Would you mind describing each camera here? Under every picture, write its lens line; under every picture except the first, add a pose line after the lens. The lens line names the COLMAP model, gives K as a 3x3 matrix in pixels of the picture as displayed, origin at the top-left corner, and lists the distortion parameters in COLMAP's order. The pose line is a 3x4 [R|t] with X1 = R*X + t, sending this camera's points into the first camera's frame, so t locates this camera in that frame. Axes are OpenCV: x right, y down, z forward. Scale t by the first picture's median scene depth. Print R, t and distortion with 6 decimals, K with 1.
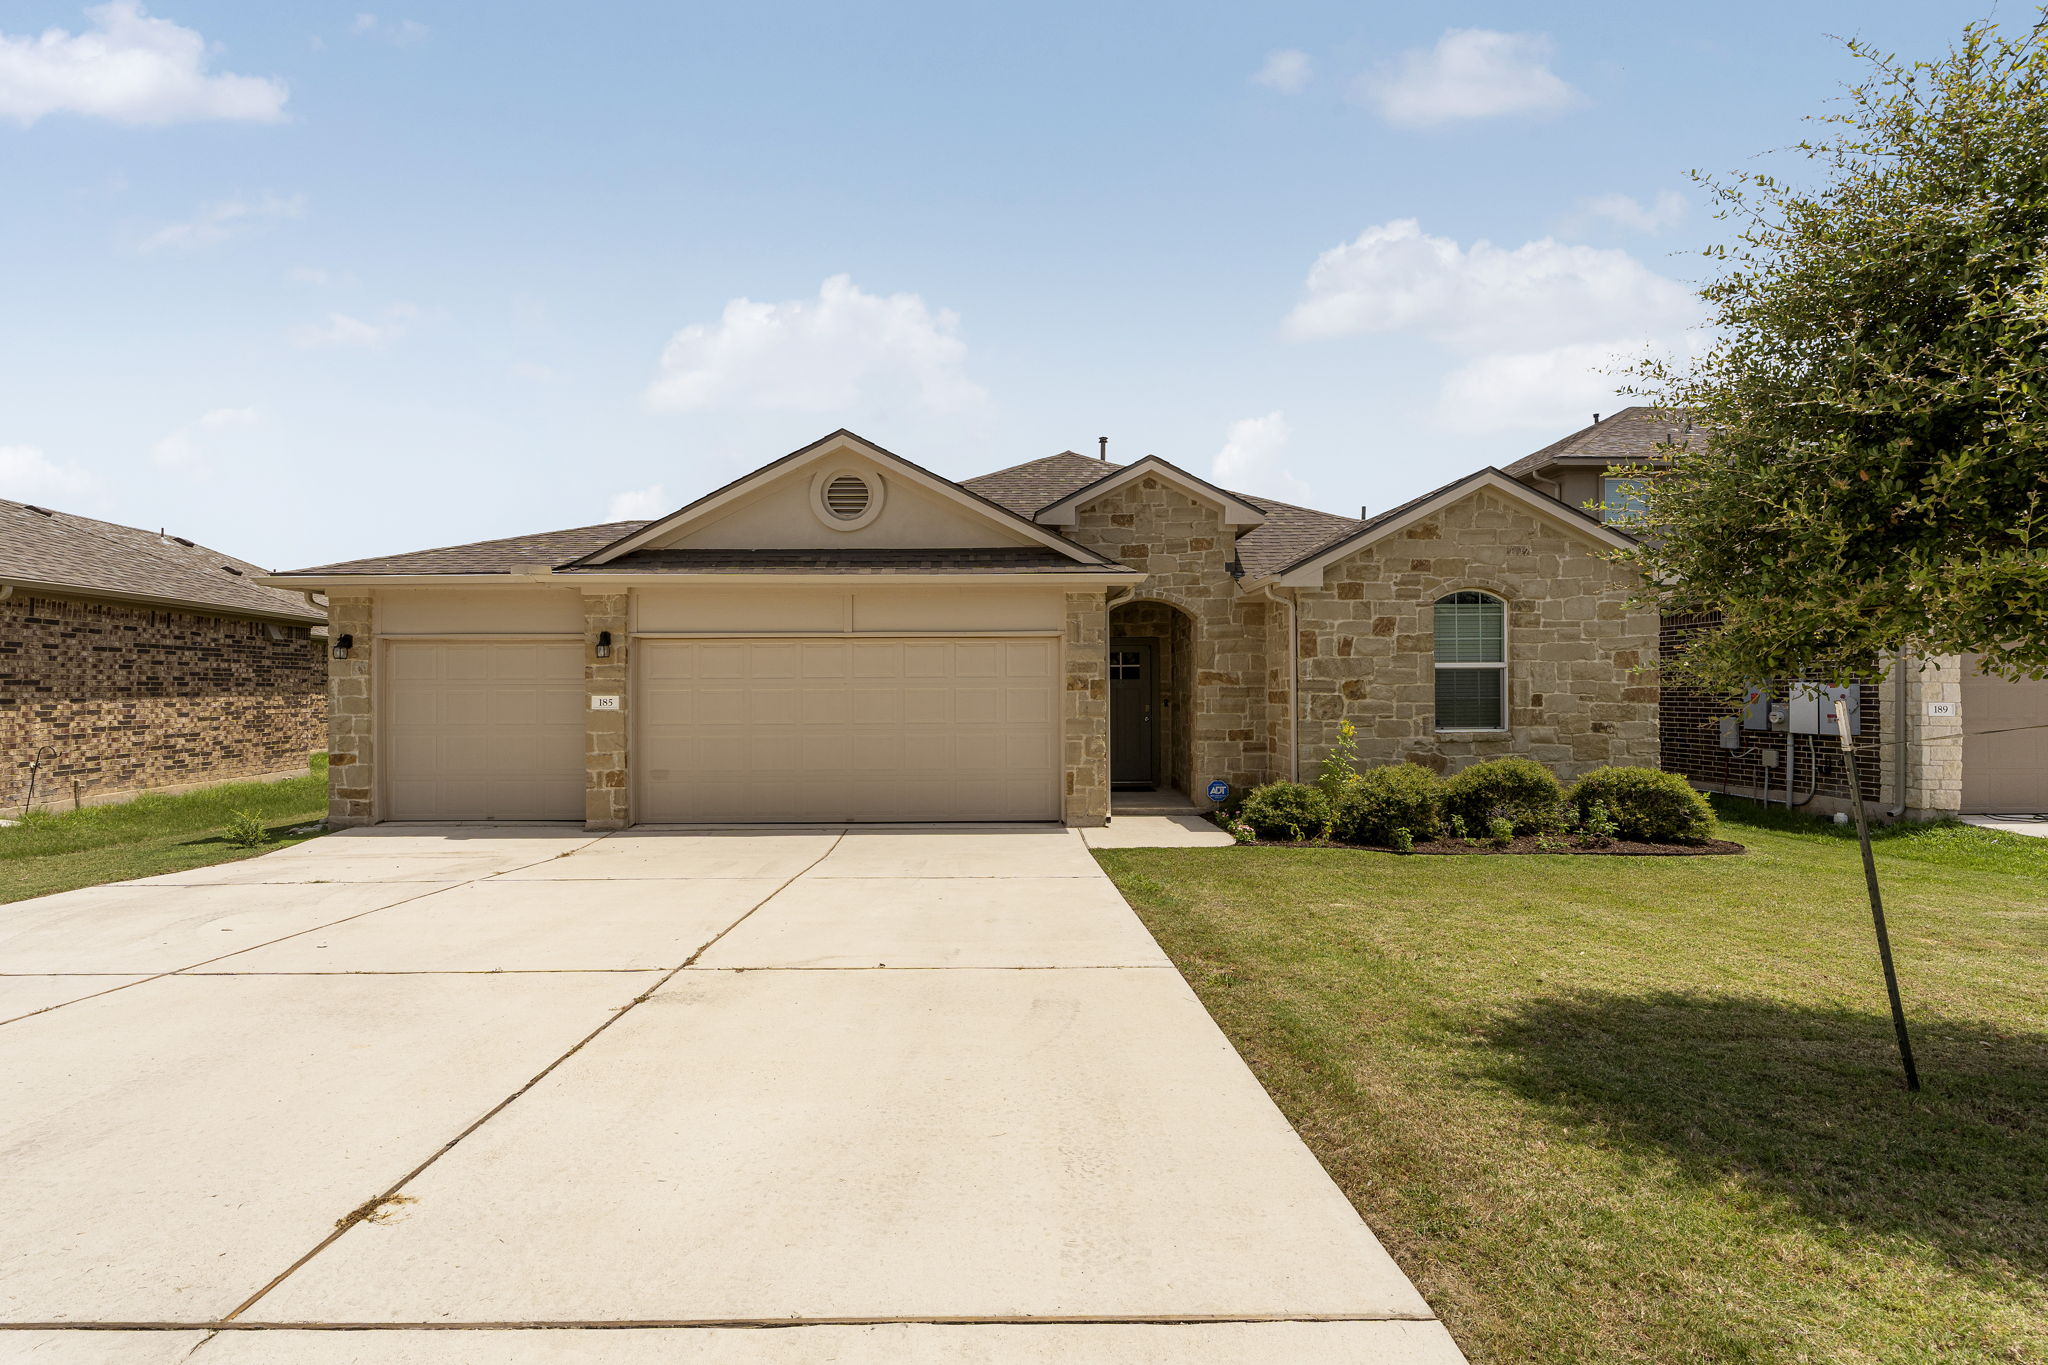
lens RADIAL K [[1034.0, 0, 1027.3], [0, 1034.0, 680.0], [0, 0, 1]] dist [-0.003516, 0.000508]
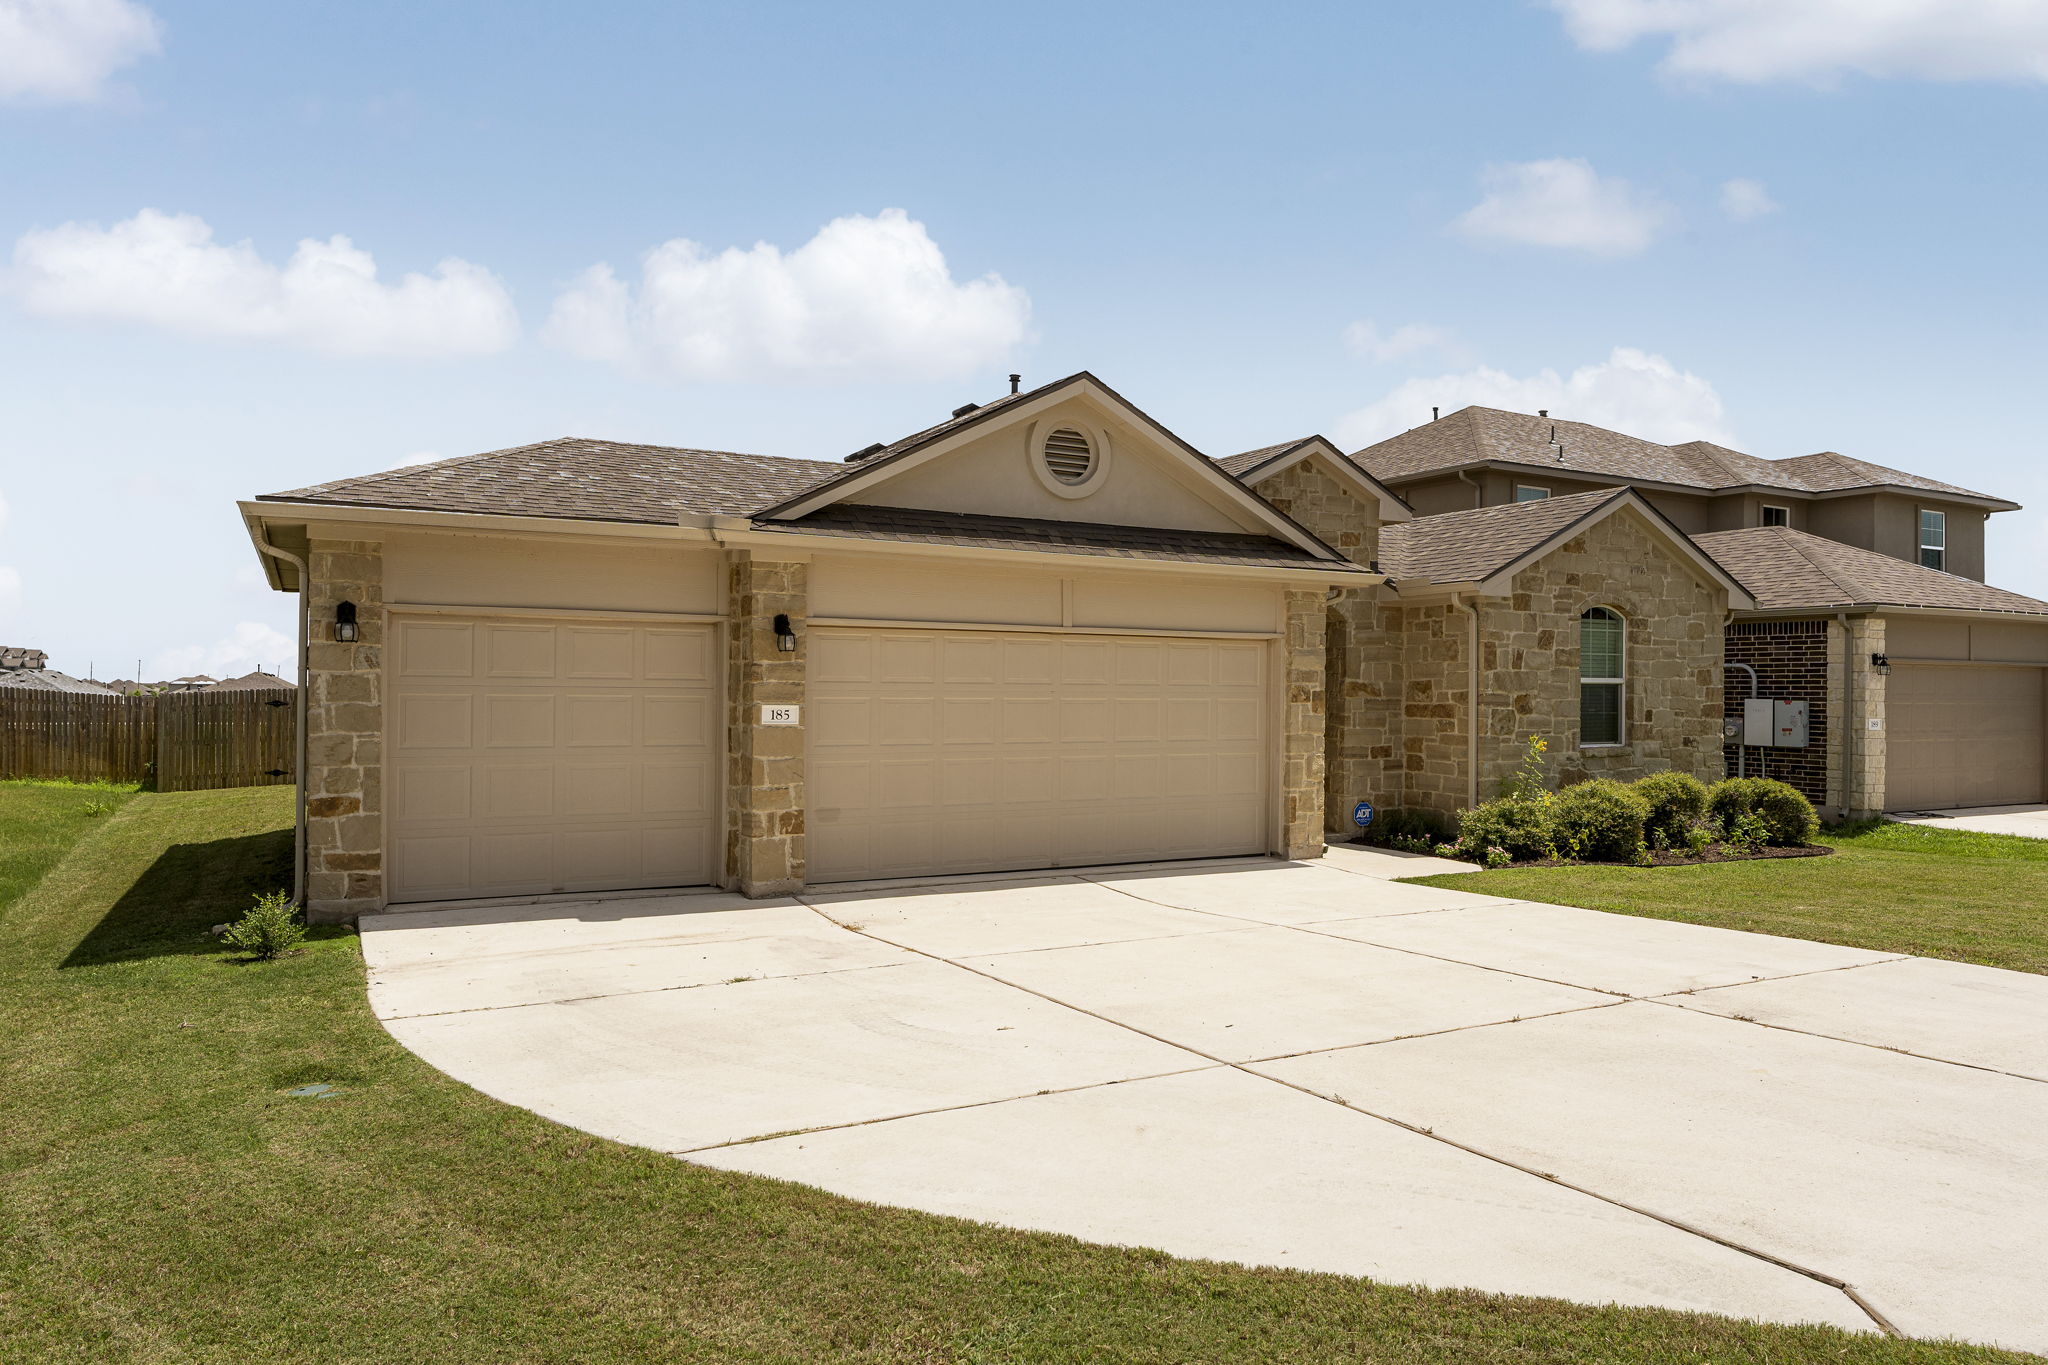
lens RADIAL K [[1453.1, 0, 1024.9], [0, 1453.1, 675.7], [0, 0, 1]] dist [0.000989, 0.002162]
pose [[0.865841, 0.016524, 0.500046, -0.763318], [-0.017916, 0.999837, -0.002017, -0.006132], [-0.499998, -0.007213, 0.865996, 0.054402]]
